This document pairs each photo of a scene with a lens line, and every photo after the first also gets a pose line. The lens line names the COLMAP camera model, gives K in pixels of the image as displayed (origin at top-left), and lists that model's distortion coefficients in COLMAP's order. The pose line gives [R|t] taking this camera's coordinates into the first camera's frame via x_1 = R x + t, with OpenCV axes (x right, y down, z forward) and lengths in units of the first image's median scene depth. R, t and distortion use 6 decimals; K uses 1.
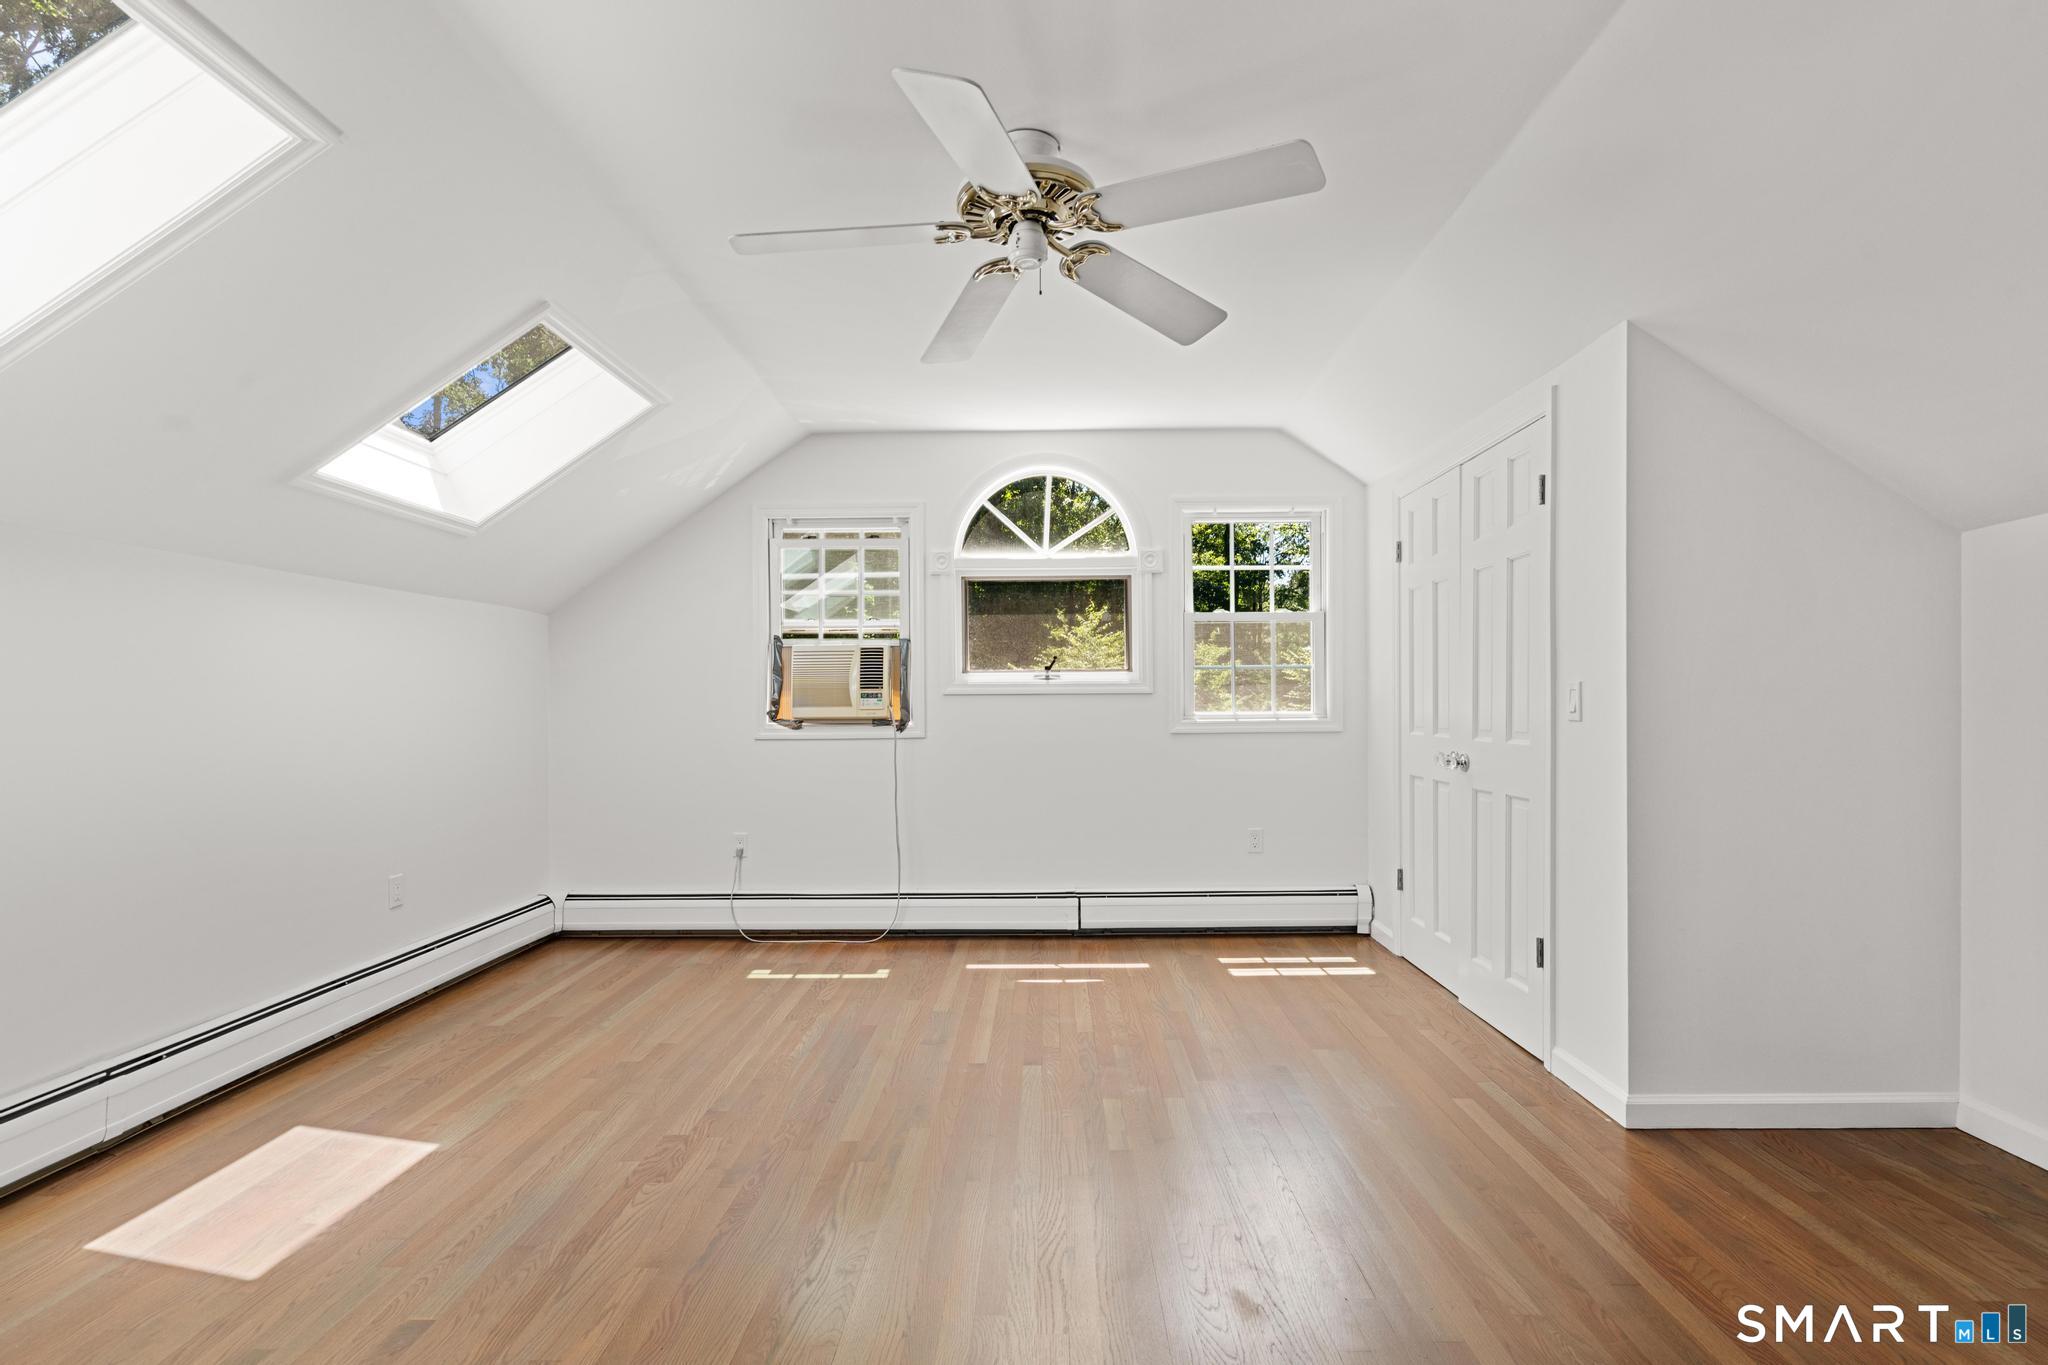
lens RADIAL K [[965.4, 0, 1042.4], [0, 965.4, 694.3], [0, 0, 1]] dist [-0.001111, 0.002502]
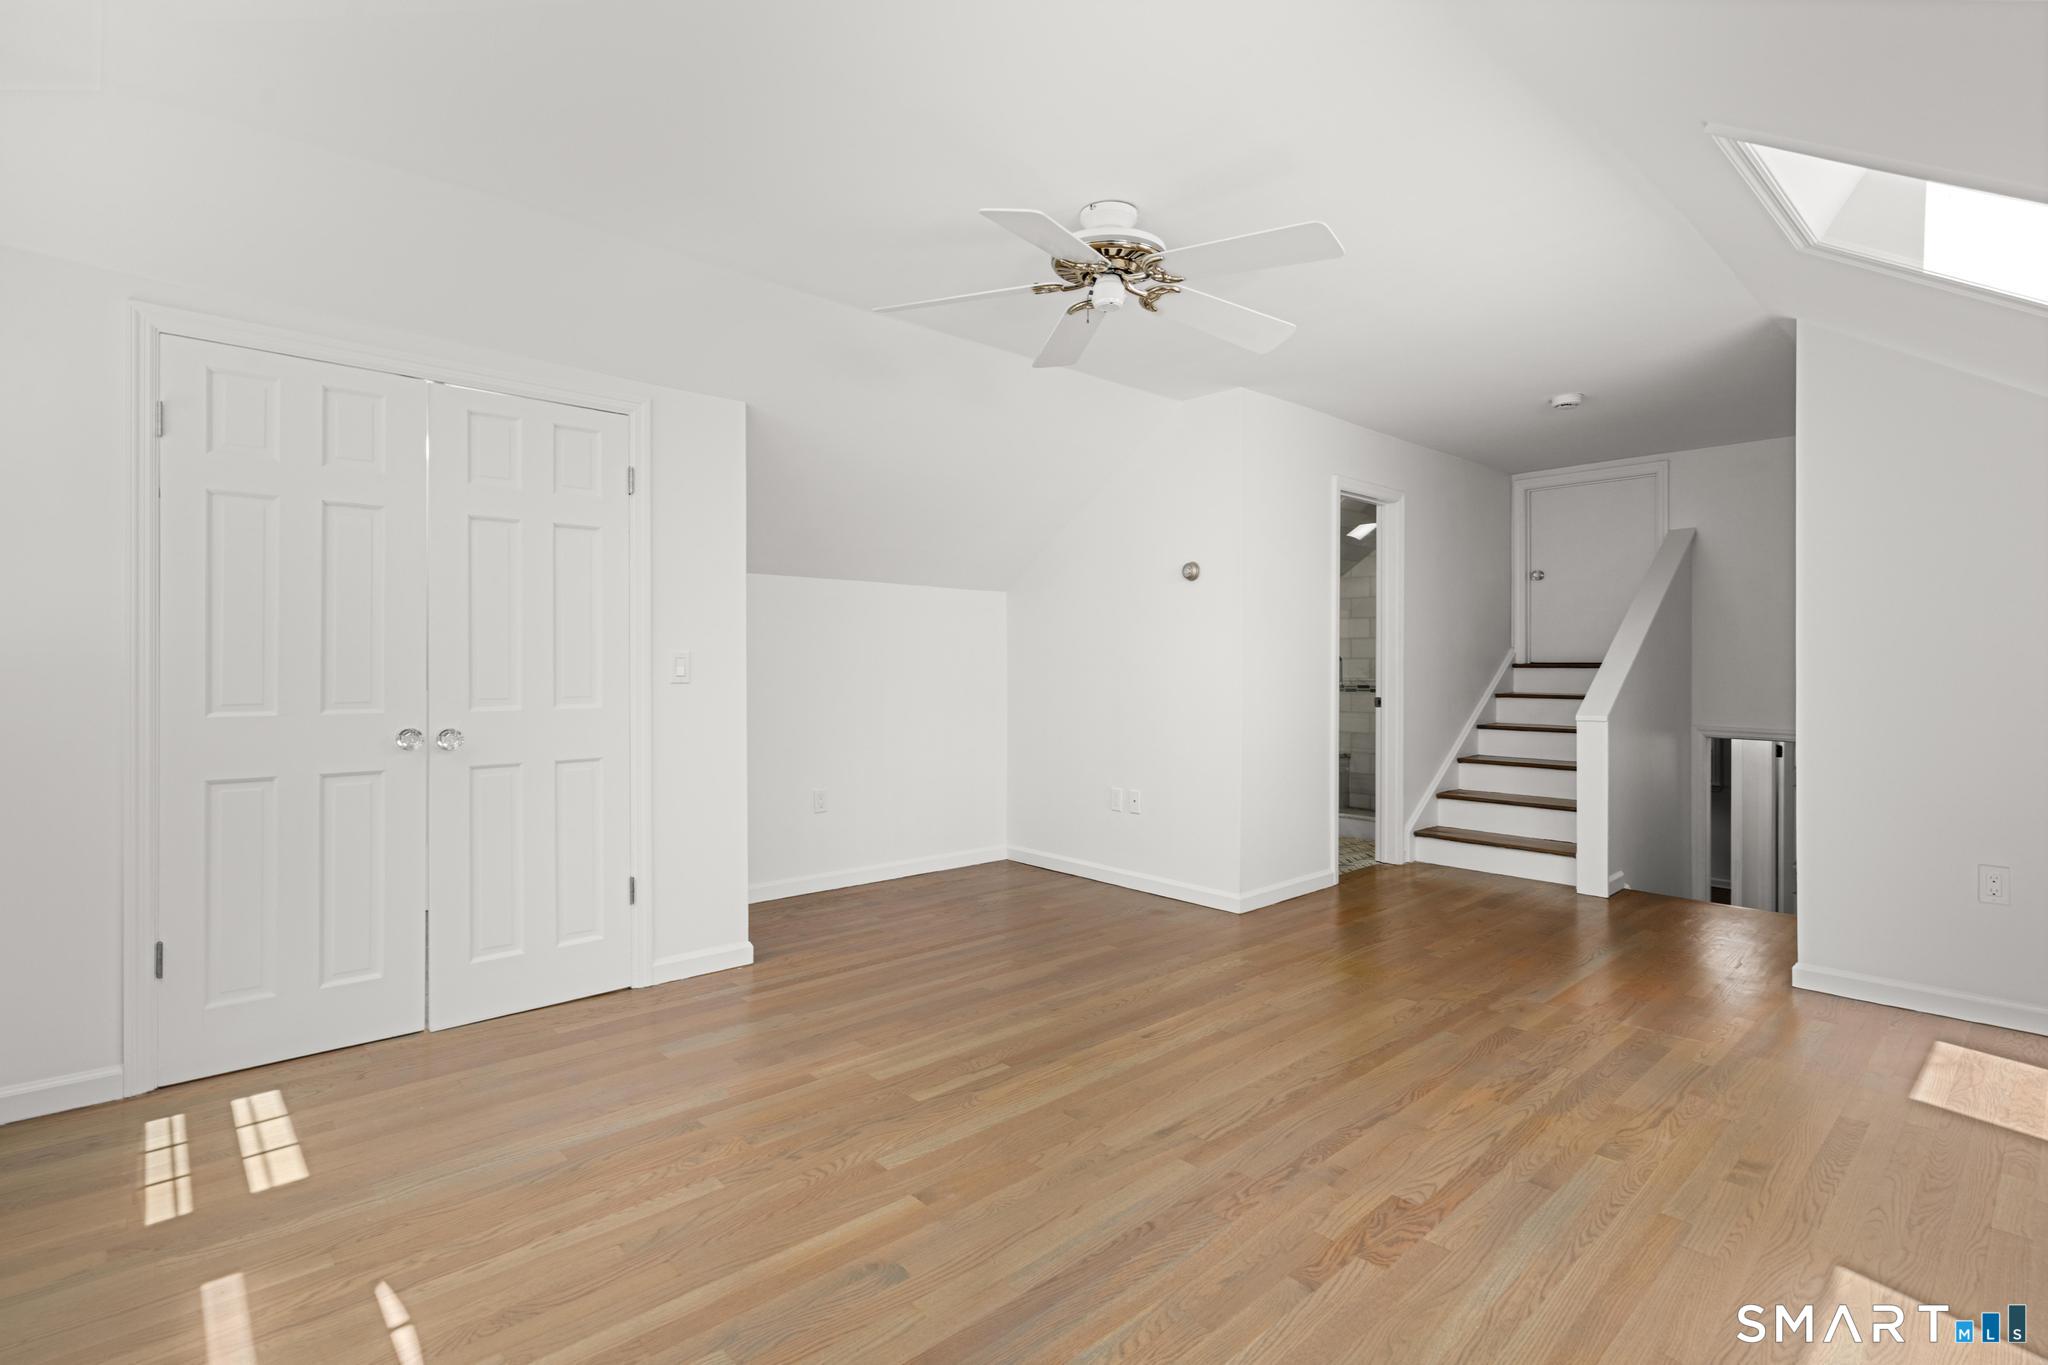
lens RADIAL K [[965.4, 0, 1019.5], [0, 965.4, 675.4], [0, 0, 1]] dist [-0.001111, 0.002502]
pose [[-0.673926, -0.001658, 0.738797, -0.783249], [-0.004210, 0.999990, -0.001596, 0.020068], [-0.738787, -0.004186, -0.673926, 1.793484]]
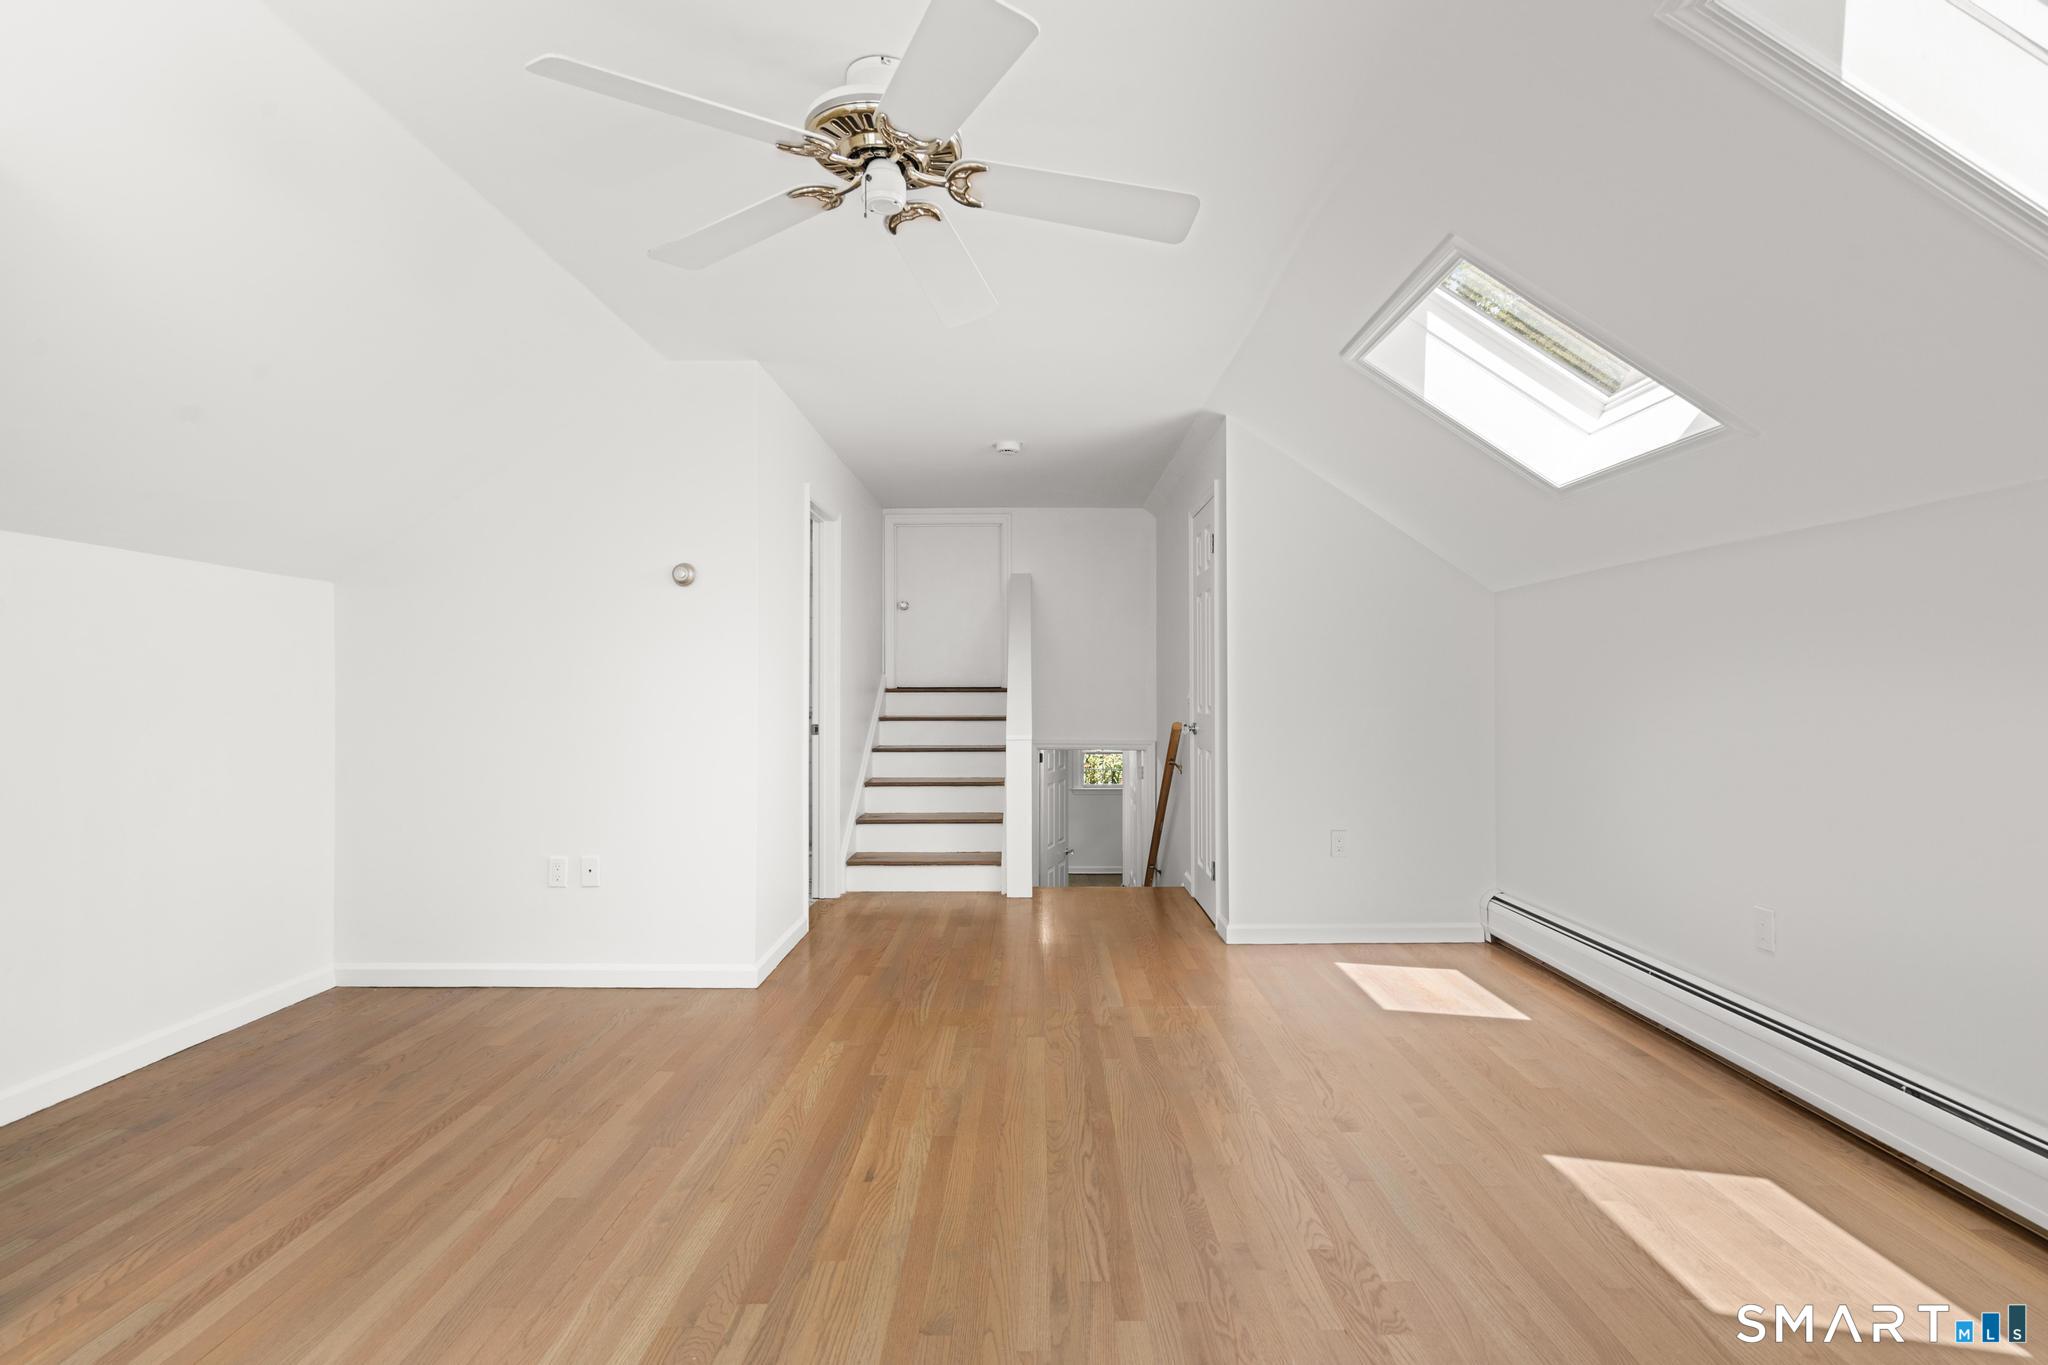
lens RADIAL K [[965.4, 0, 1031.2], [0, 965.4, 682.8], [0, 0, 1]] dist [-0.001111, 0.002502]
pose [[-0.999921, 0.012107, 0.003233, -0.142853], [0.012048, 0.999773, -0.017595, 0.015584], [-0.003445, -0.017554, -0.999840, 1.786379]]
